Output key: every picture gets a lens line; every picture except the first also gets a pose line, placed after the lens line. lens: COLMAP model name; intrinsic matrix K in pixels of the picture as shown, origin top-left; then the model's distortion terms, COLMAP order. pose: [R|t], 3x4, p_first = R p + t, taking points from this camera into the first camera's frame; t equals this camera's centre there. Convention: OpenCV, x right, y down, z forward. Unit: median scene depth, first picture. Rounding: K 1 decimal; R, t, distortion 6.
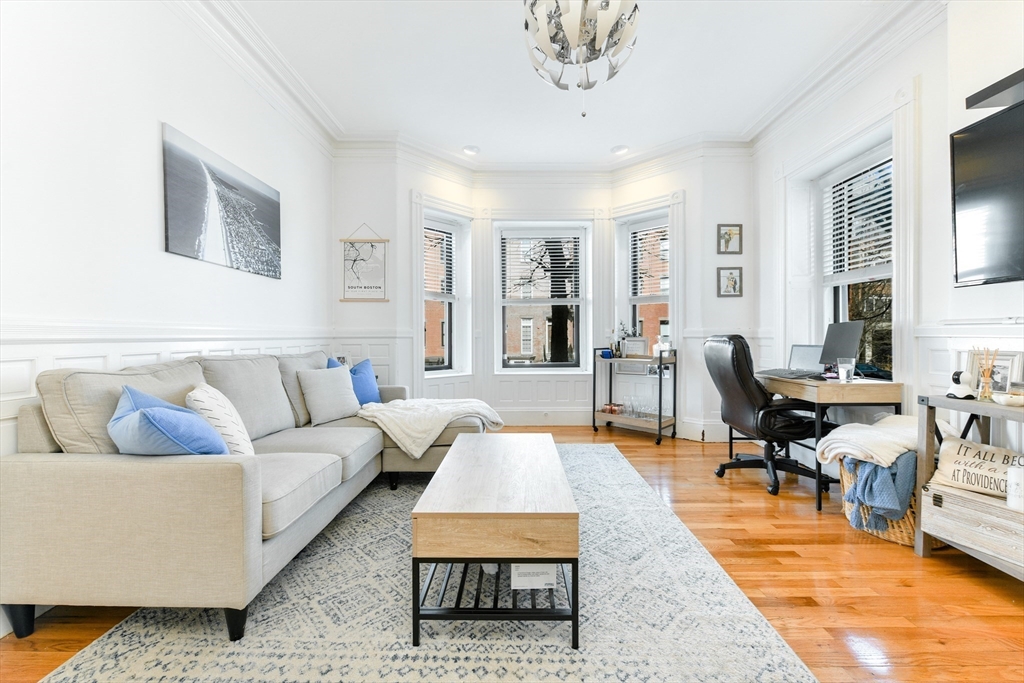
lens RADIAL K [[403.8, 0, 511.4], [0, 403.8, 339.3], [0, 0, 1]] dist [-0.000289, -0.003811]
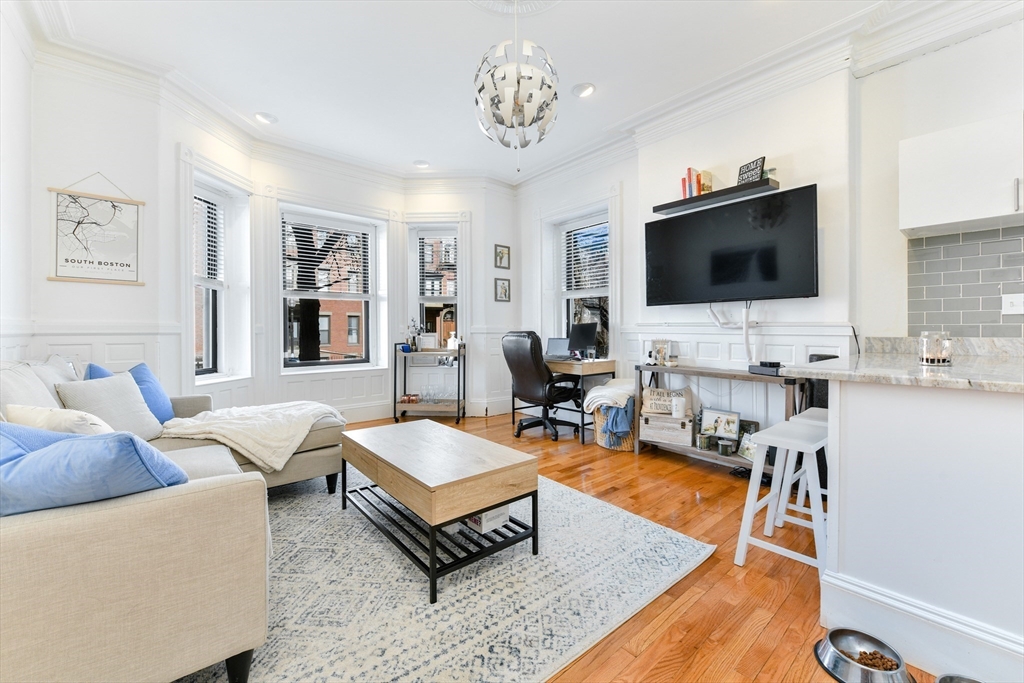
lens RADIAL K [[404.3, 0, 519.5], [0, 404.3, 332.8], [0, 0, 1]] dist [-0.011865, -0.000398]
pose [[0.751768, -0.001409, 0.659426, -0.367629], [0.004471, 0.999986, -0.002960, -0.001513], [-0.659412, 0.005174, 0.751764, -0.010749]]
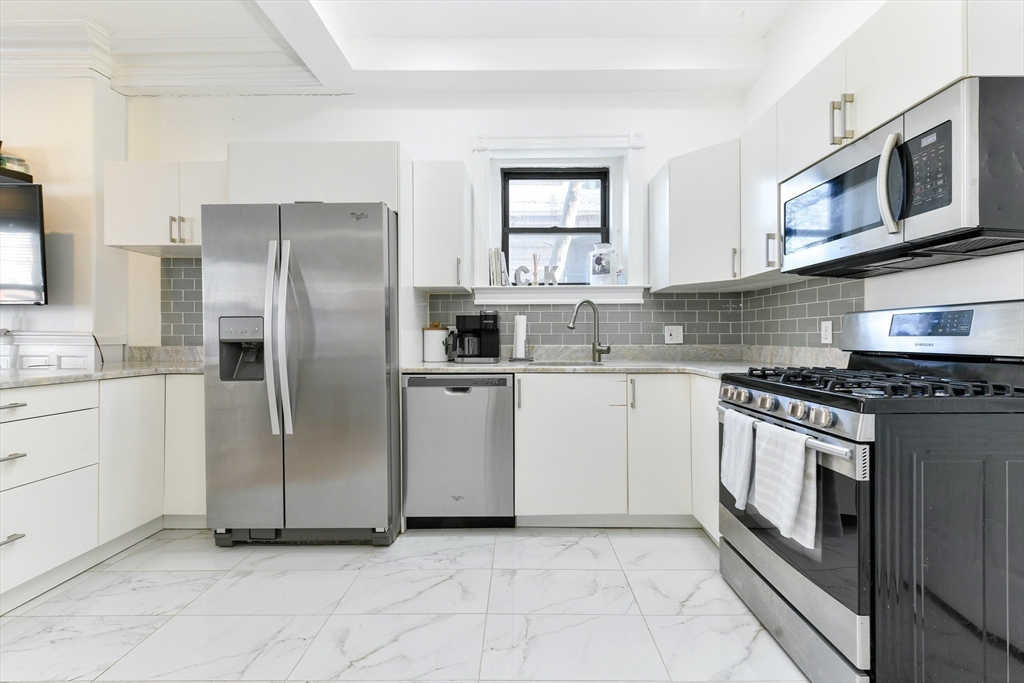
lens RADIAL K [[402.7, 0, 516.8], [0, 402.7, 337.9], [0, 0, 1]] dist [0.001582, 0.000031]
pose [[0.003121, 0.003860, 0.999988, -0.125823], [0.008262, 0.999958, -0.003886, 0.000110], [-0.999961, 0.008274, 0.003089, -0.761597]]
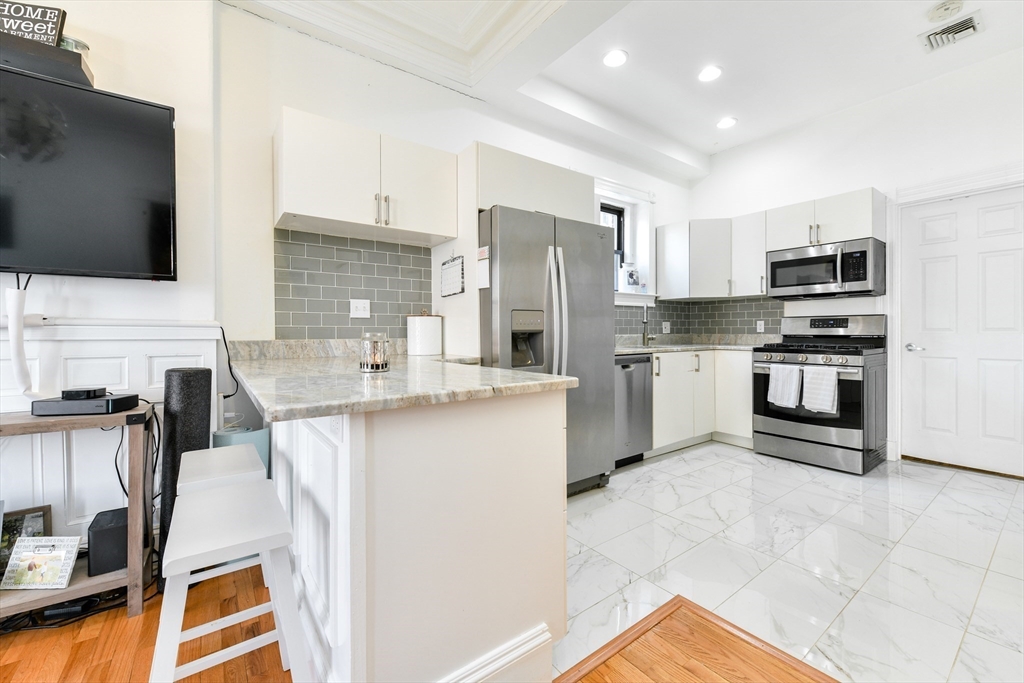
lens RADIAL K [[420.7, 0, 526.9], [0, 420.7, 334.9], [0, 0, 1]] dist [0.001652, -0.000008]
pose [[-0.607299, 0.000773, 0.794473, -0.085644], [0.012720, 0.999881, 0.008750, -0.001693], [-0.794372, 0.015420, -0.607236, 0.188933]]
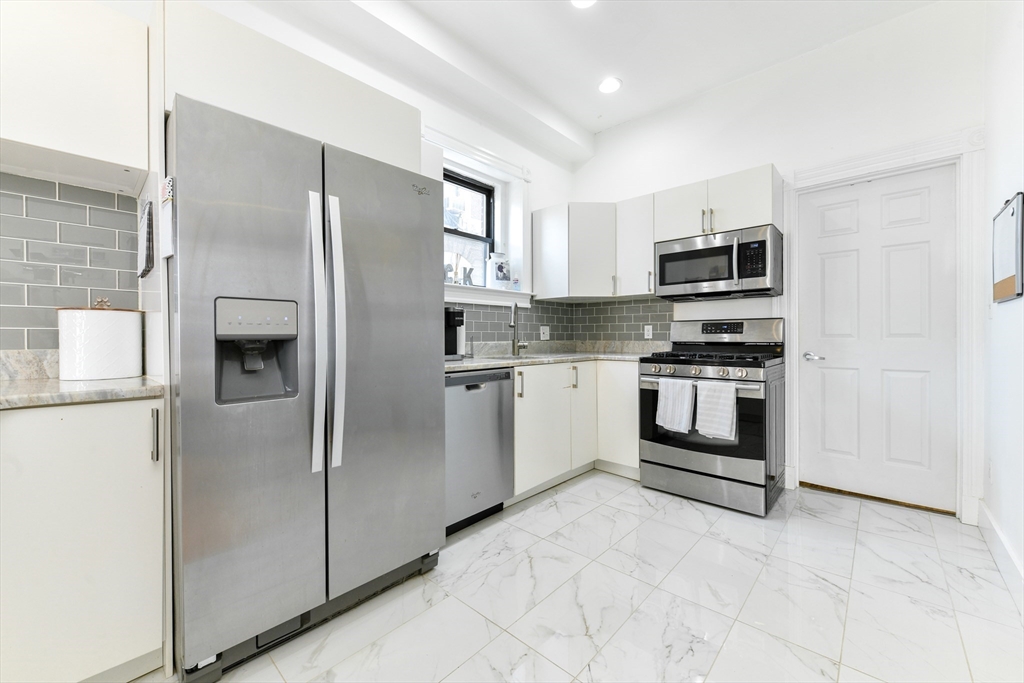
lens RADIAL K [[403.5, 0, 513.6], [0, 403.5, 339.3], [0, 0, 1]] dist [0.000399, -0.000071]
pose [[-0.739235, 0.003835, 0.673437, 0.062142], [0.011560, 0.999909, 0.006995, 0.000856], [-0.673349, 0.012956, -0.739212, -0.164400]]
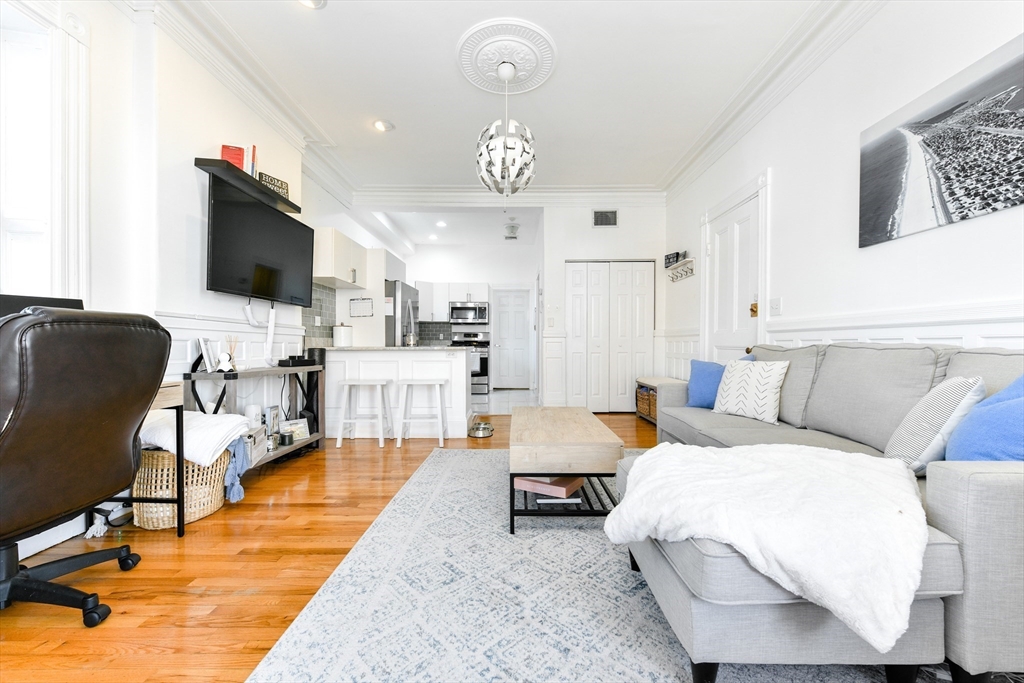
lens RADIAL K [[406.2, 0, 512.0], [0, 406.2, 341.5], [0, 0, 1]] dist [0.000680, 0.000027]
pose [[-0.999996, 0.002720, -0.000460, 0.076070], [0.002720, 0.999996, 0.000585, 0.025990], [0.000462, 0.000583, -1.000000, 1.489919]]
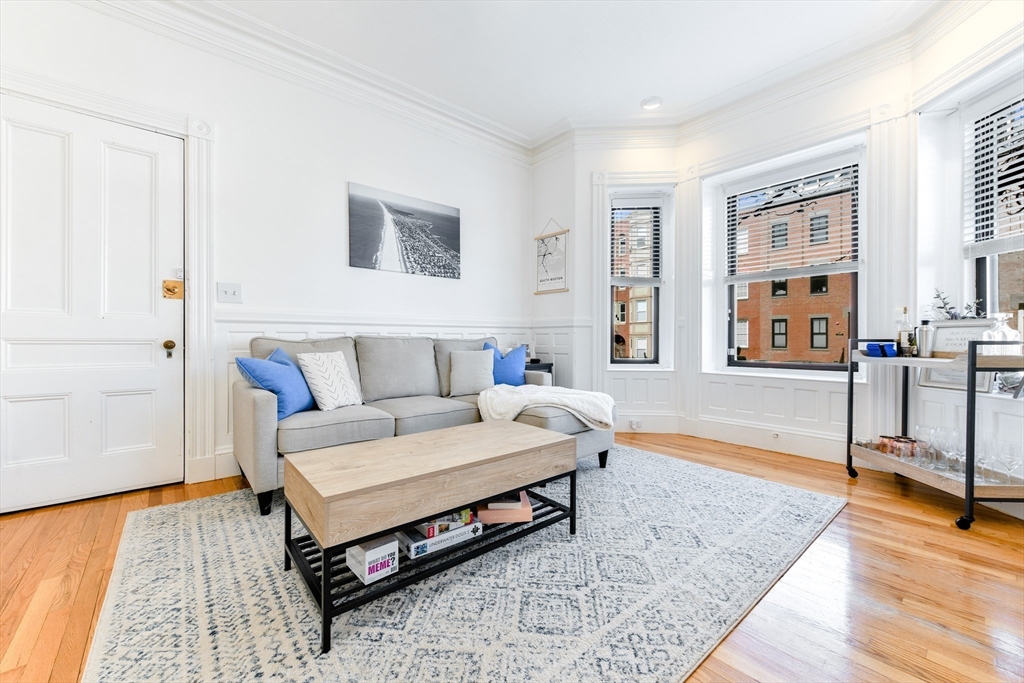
lens RADIAL K [[399.7, 0, 515.4], [0, 399.7, 340.8], [0, 0, 1]] dist [0.000211, 0.000037]
pose [[0.658054, 0.005440, -0.752951, 0.489086], [-0.006180, 0.999979, 0.001823, 0.040348], [0.752945, 0.003454, 0.658074, 0.335211]]
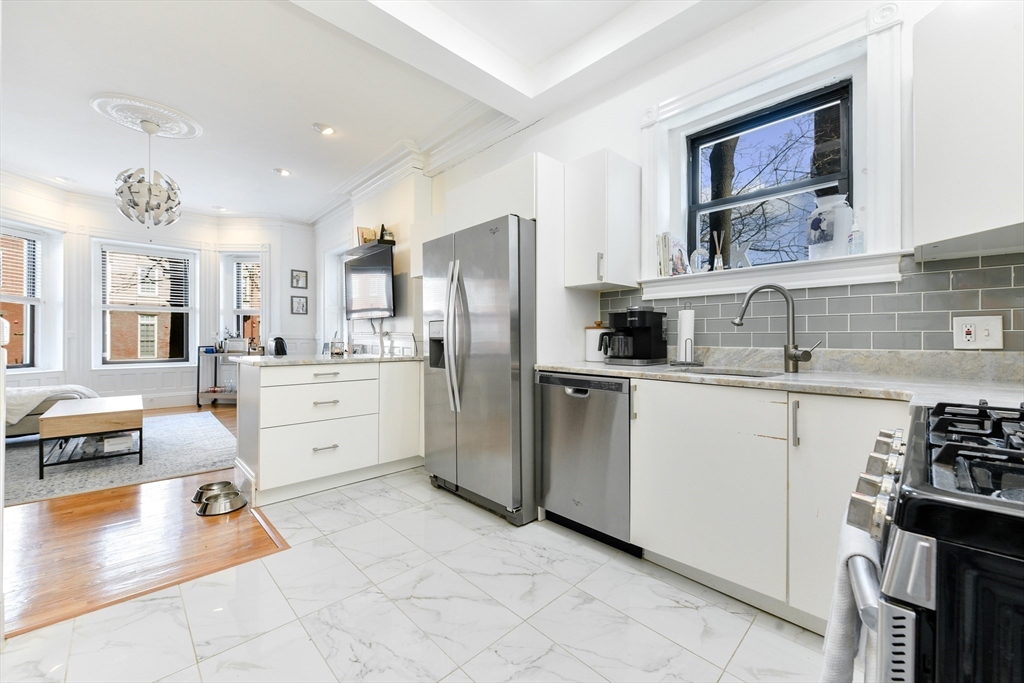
lens RADIAL K [[399.4, 0, 516.1], [0, 399.4, 337.7], [0, 0, 1]] dist [-0.002141, -0.000260]
pose [[0.712761, 0.005422, 0.701386, 0.036867], [-0.000816, 0.999976, -0.006901, 0.002446], [-0.701407, 0.004346, 0.712748, -1.071281]]
